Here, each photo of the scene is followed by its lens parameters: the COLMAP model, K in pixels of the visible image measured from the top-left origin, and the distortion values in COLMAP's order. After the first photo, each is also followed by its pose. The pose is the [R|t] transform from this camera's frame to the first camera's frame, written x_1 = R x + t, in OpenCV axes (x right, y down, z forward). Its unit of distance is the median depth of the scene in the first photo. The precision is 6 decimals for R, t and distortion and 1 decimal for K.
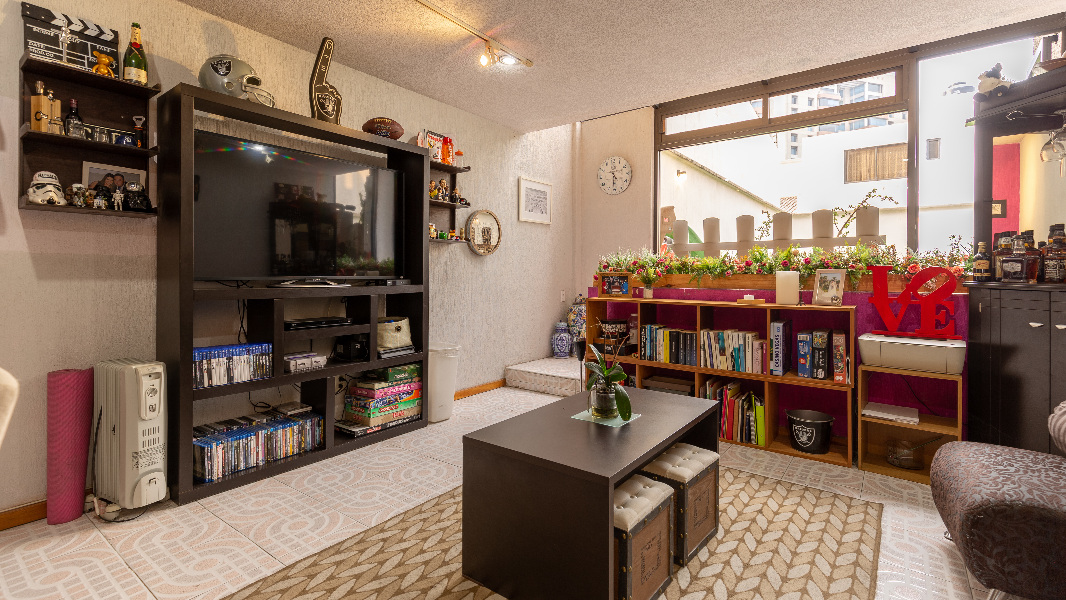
lens RADIAL K [[479.4, 0, 531.4], [0, 479.4, 273.7], [0, 0, 1]] dist [0.000769, 0.000064]
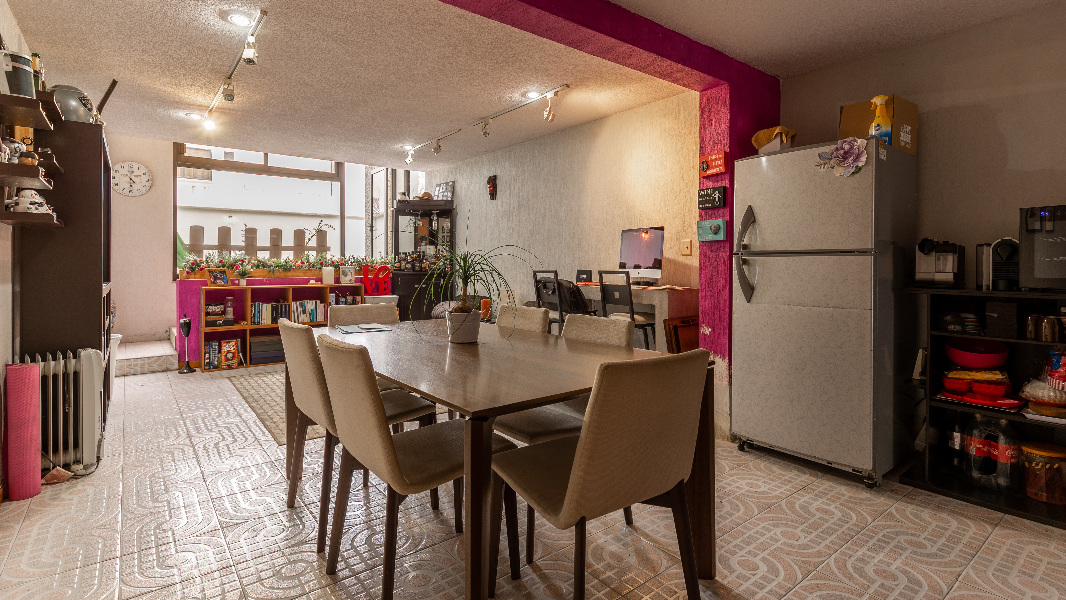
lens RADIAL K [[513.5, 0, 531.7], [0, 513.5, 266.8], [0, 0, 1]] dist [0.000050, 0.000000]
pose [[0.245571, -0.007279, 0.969351, -1.163868], [0.000048, 0.999972, 0.007497, -0.020345], [-0.969379, -0.001794, 0.245565, -0.276289]]
